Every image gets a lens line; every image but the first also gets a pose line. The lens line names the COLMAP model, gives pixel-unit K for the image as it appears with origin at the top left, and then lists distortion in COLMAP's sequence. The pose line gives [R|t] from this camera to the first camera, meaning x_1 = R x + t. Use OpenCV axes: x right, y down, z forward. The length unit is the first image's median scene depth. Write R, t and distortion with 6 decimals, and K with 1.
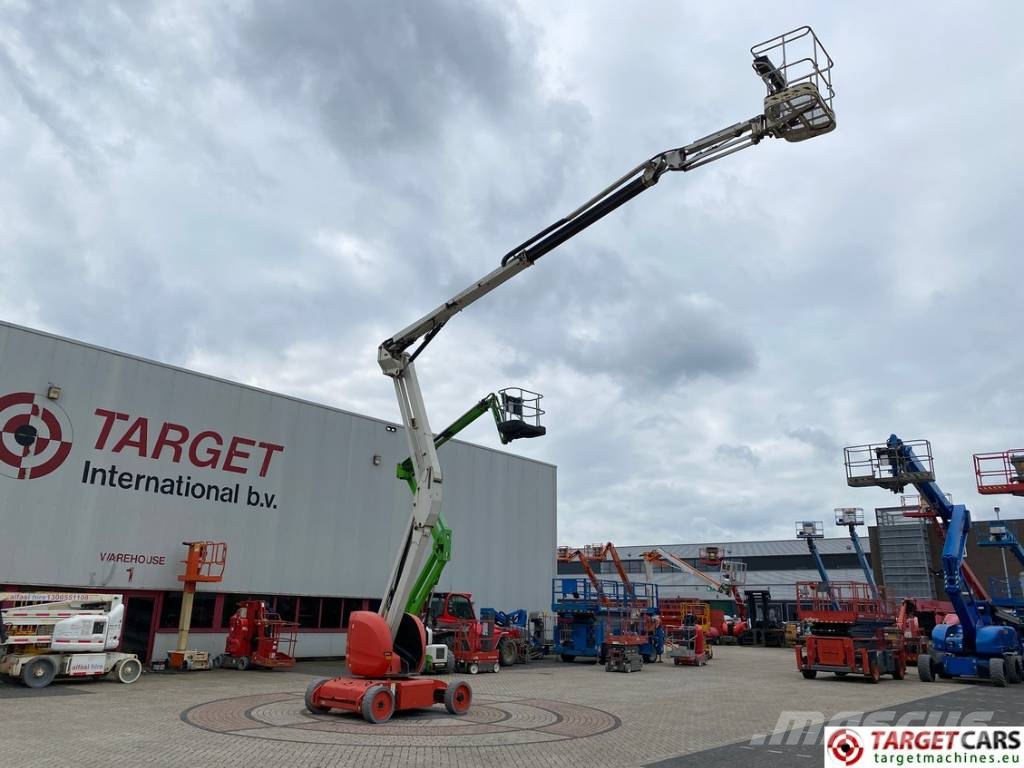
lens RADIAL K [[774.0, 0, 498.4], [0, 774.0, 382.3], [0, 0, 1]] dist [0.011024, 0.009808]
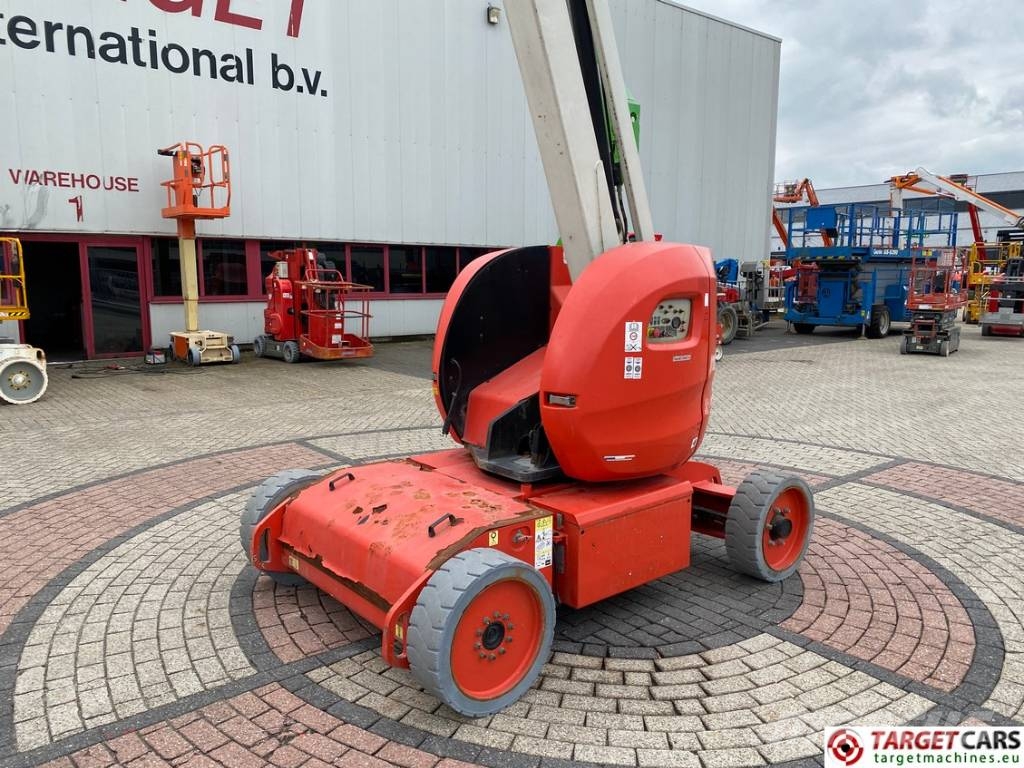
lens RADIAL K [[781.3, 0, 493.7], [0, 781.3, 381.4], [0, 0, 1]] dist [0.014701, -0.001175]
pose [[0.982897, 0.003800, -0.184115, -0.061635], [0.072927, 0.910018, 0.408103, 0.143205], [0.169099, -0.414550, 0.894178, 0.460202]]
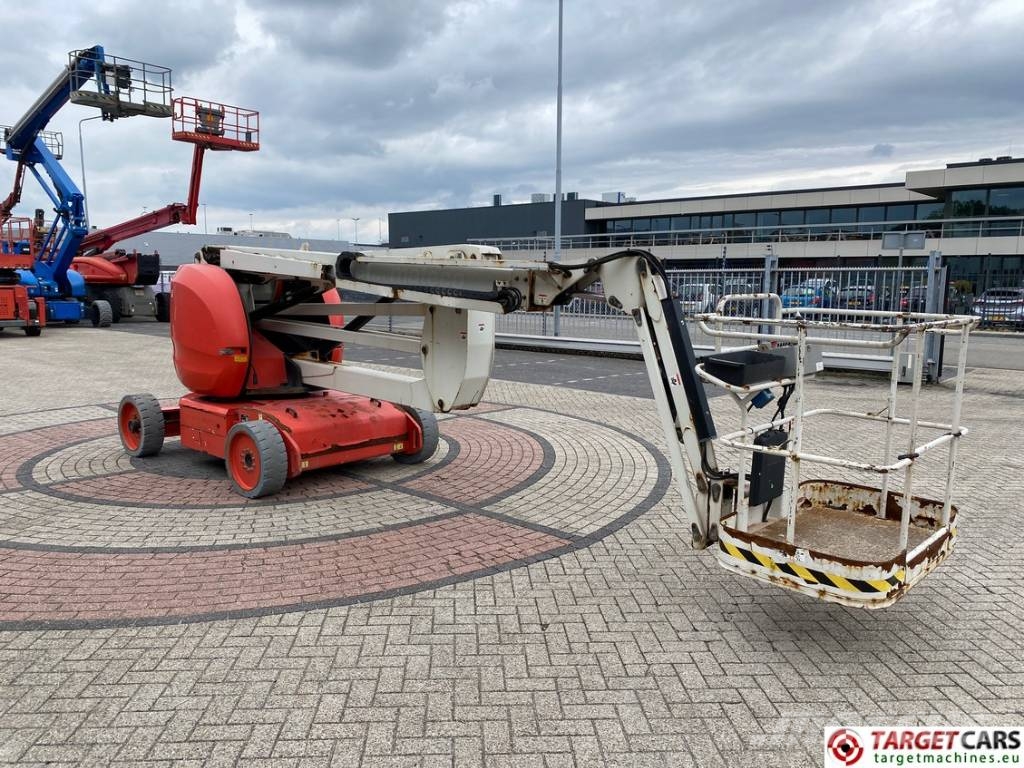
lens RADIAL K [[769.7, 0, 514.8], [0, 769.7, 385.9], [0, 0, 1]] dist [0.071488, -0.092808]
pose [[0.022883, -0.157016, 0.987331, -0.378647], [-0.299512, 0.941151, 0.156613, 0.153939], [-0.953818, -0.299301, -0.025492, 0.528936]]
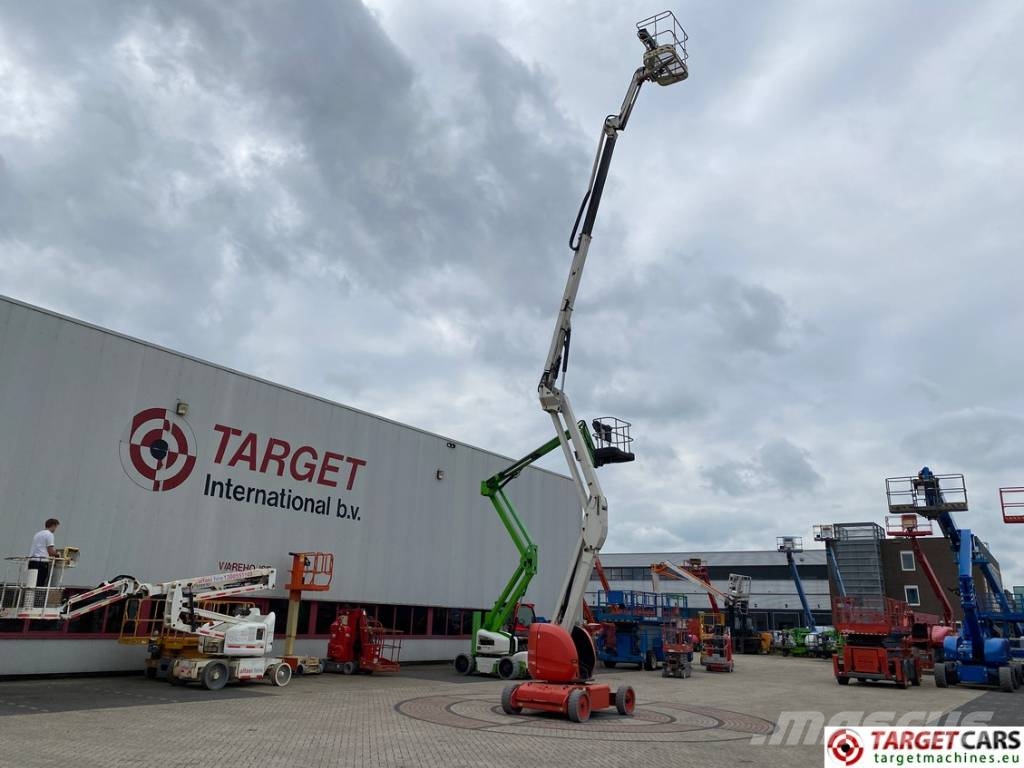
lens RADIAL K [[774.7, 0, 508.3], [0, 774.7, 393.2], [0, 0, 1]] dist [0.026801, -0.009288]
pose [[0.995625, 0.035321, 0.086508, -0.208103], [-0.036095, 0.999321, 0.007399, -0.028237], [-0.086188, -0.010489, 0.996224, -0.072204]]
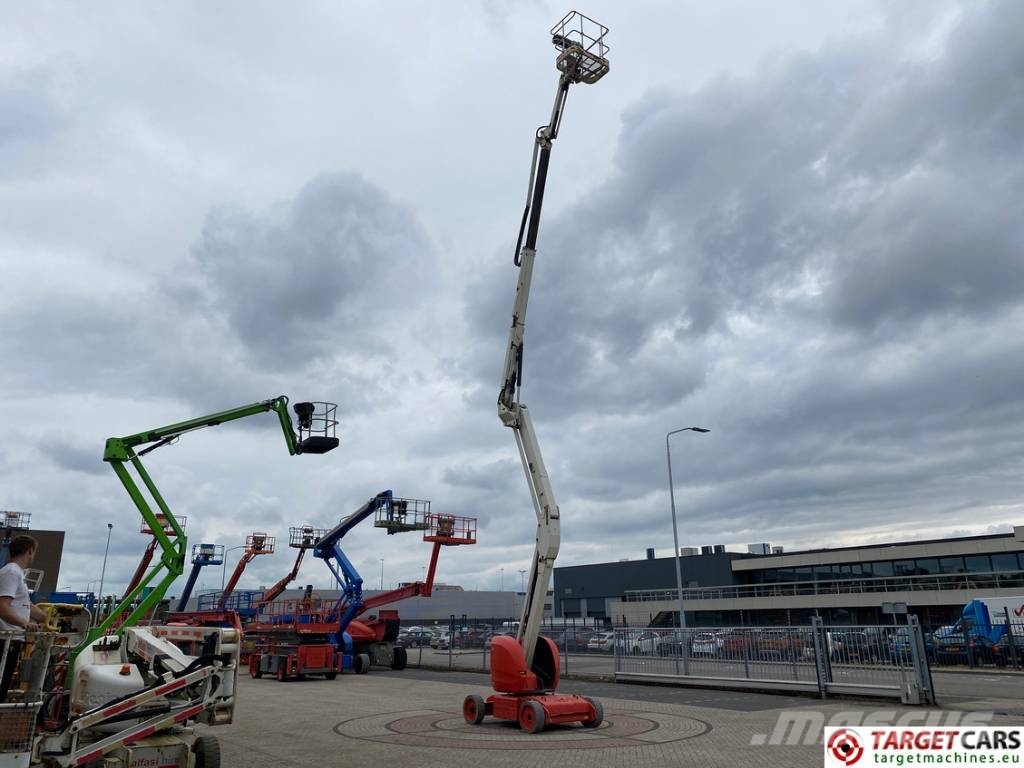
lens RADIAL K [[776.3, 0, 515.6], [0, 776.3, 384.6], [0, 0, 1]] dist [0.017911, -0.008947]
pose [[0.222349, 0.267312, 0.937606, -0.808260], [-0.270609, 0.940815, -0.204053, 0.118056], [-0.936660, -0.208354, 0.281526, 0.485380]]
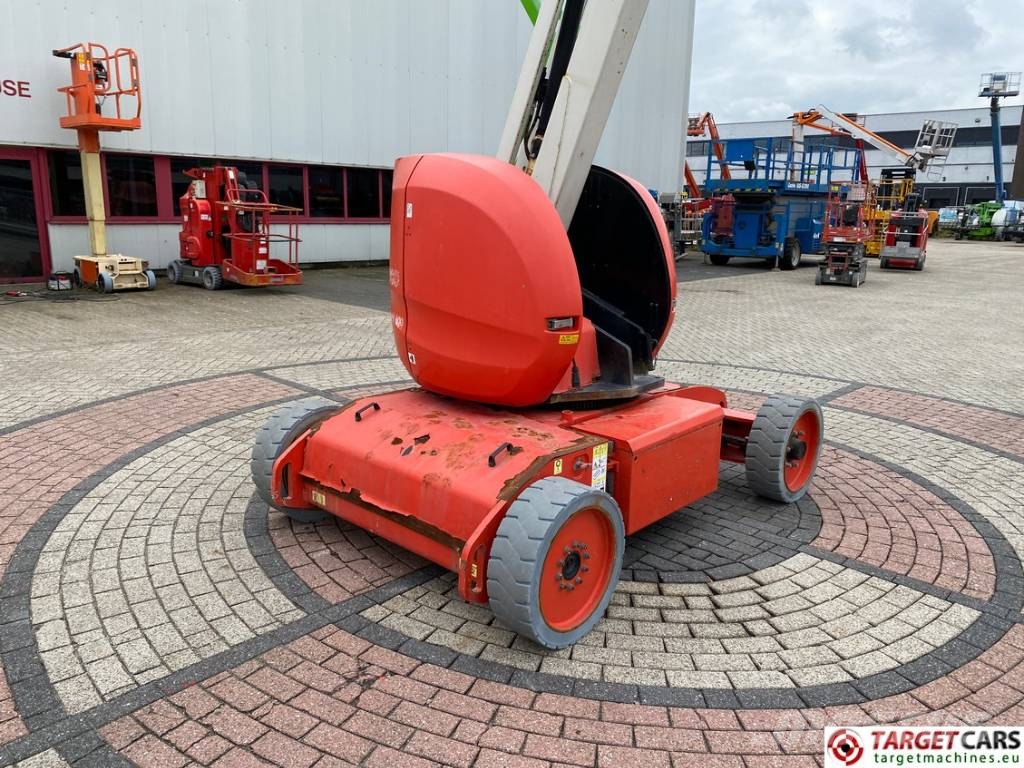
lens RADIAL K [[781.3, 0, 493.7], [0, 781.3, 381.4], [0, 0, 1]] dist [0.014701, -0.001175]
pose [[0.998428, 0.009868, -0.055181, -0.089786], [0.018580, 0.870489, 0.491837, 0.146985], [0.052888, -0.492089, 0.868937, 0.463945]]
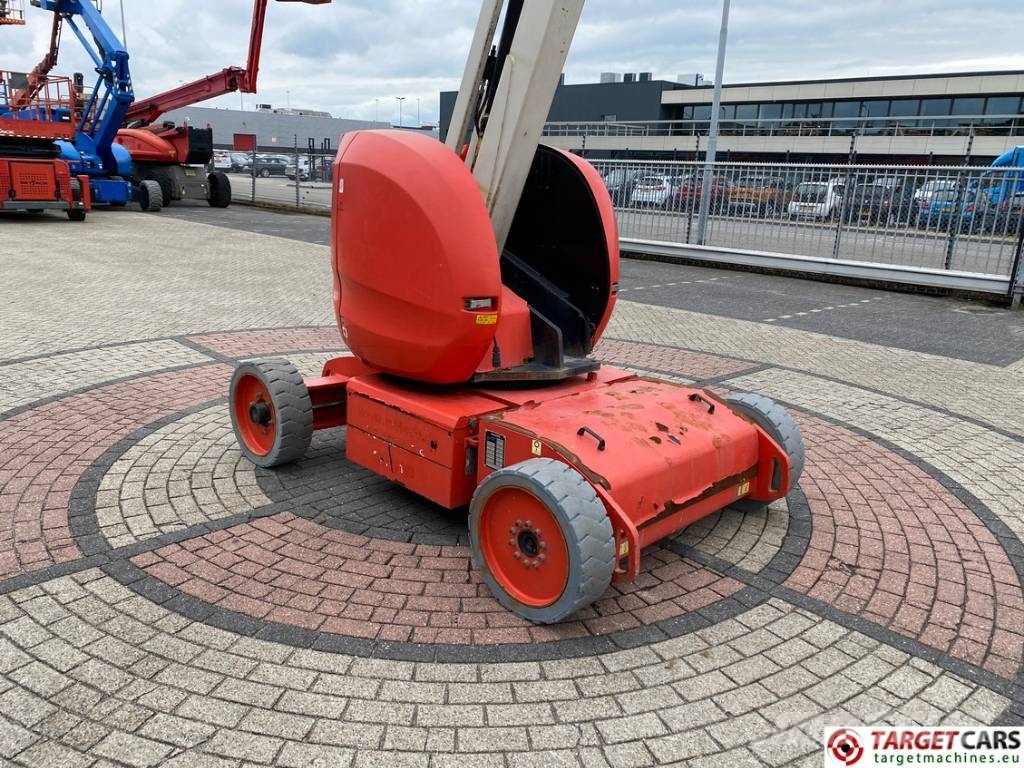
lens RADIAL K [[780.1, 0, 499.6], [0, 780.1, 379.3], [0, 0, 1]] dist [0.019403, -0.006836]
pose [[0.089810, -0.277918, 0.956397, -0.247925], [-0.326746, 0.898907, 0.291895, 0.183621], [-0.940835, -0.338714, -0.010077, 0.611077]]
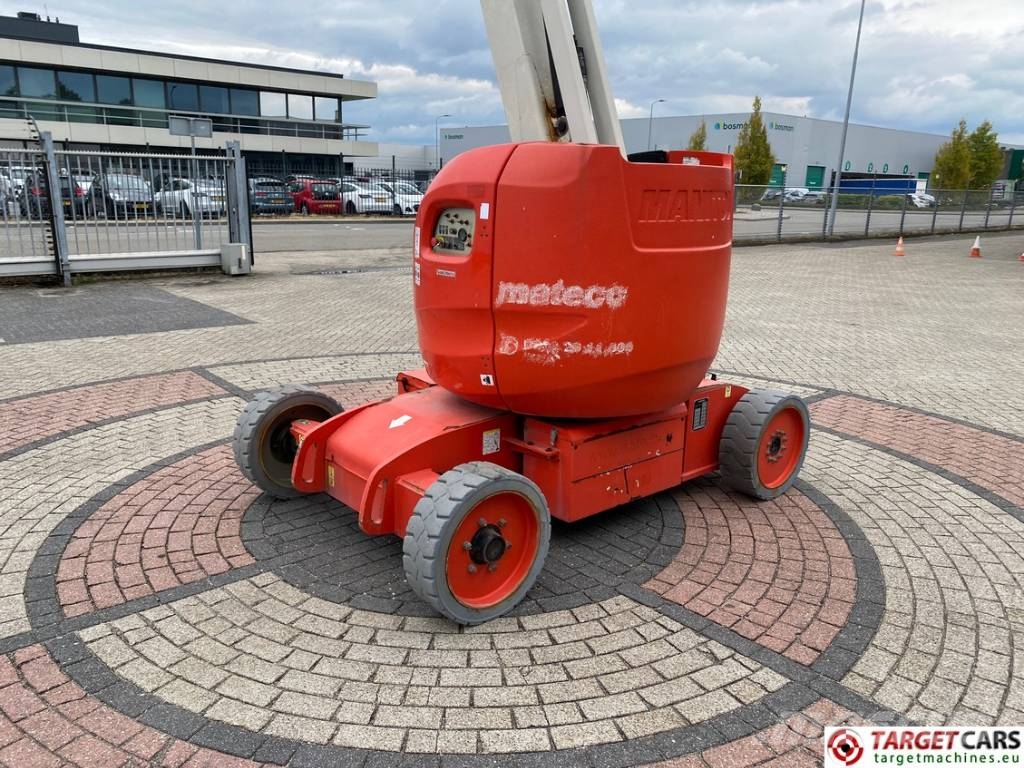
lens RADIAL K [[784.4, 0, 501.4], [0, 784.4, 387.5], [0, 0, 1]] dist [0.014917, -0.004105]
pose [[-0.985034, -0.084440, 0.150257, -0.102778], [-0.090621, 0.995279, -0.034763, 0.239686], [-0.146612, -0.047859, -0.988036, 0.781233]]
